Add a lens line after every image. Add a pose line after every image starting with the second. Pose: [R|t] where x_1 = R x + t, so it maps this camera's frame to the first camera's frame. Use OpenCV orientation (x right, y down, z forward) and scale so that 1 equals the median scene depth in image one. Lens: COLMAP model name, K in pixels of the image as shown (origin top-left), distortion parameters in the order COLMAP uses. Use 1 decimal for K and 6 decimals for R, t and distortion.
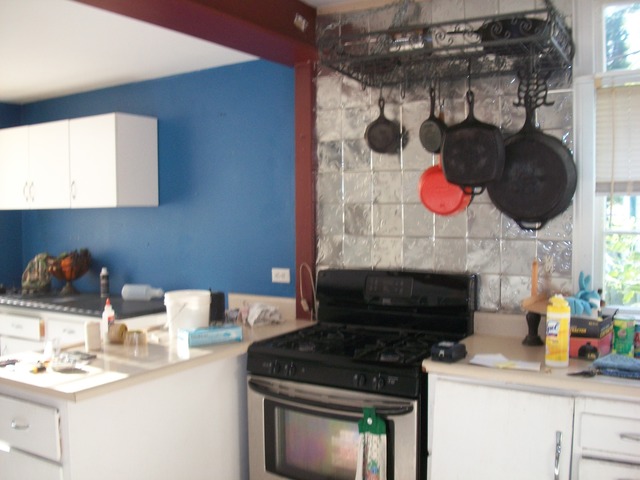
lens RADIAL K [[665.5, 0, 320.0], [0, 665.5, 240.0], [0, 0, 1]] dist [-0.101490, 0.013064]
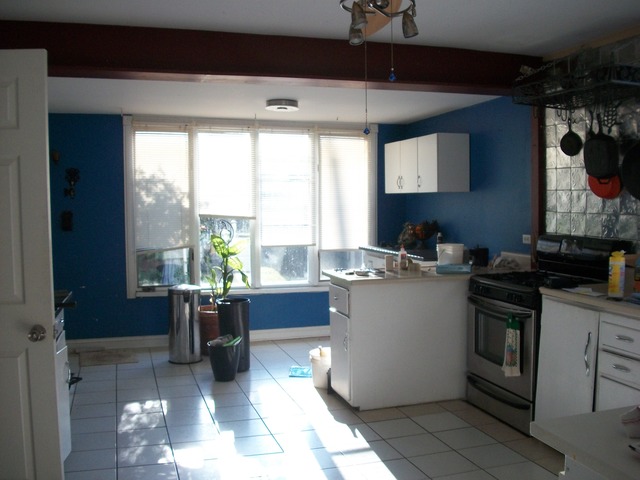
lens RADIAL K [[665.5, 0, 320.0], [0, 665.5, 240.0], [0, 0, 1]] dist [-0.101490, 0.013064]
pose [[0.747385, 0.044795, -0.662880, 0.704151], [-0.030645, 0.998987, 0.032956, 0.026612], [0.663684, -0.004317, 0.748000, -0.490280]]
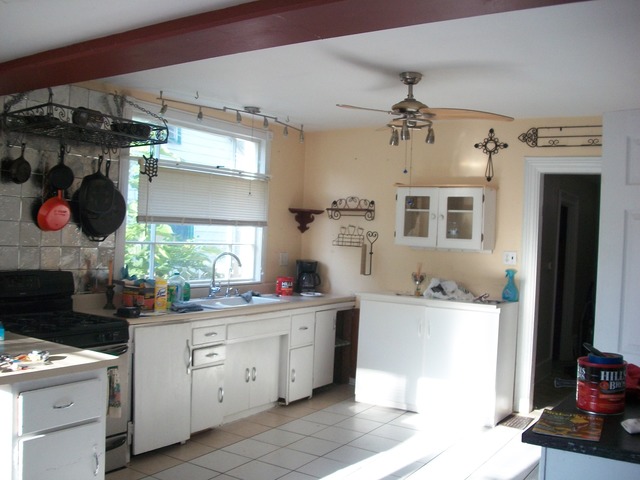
lens RADIAL K [[665.5, 0, 320.0], [0, 665.5, 240.0], [0, 0, 1]] dist [-0.101490, 0.013064]
pose [[0.041652, 0.000755, 0.999132, -1.295133], [0.012082, 0.999926, -0.001259, -0.009931], [-0.999059, 0.012124, 0.041640, 0.371840]]
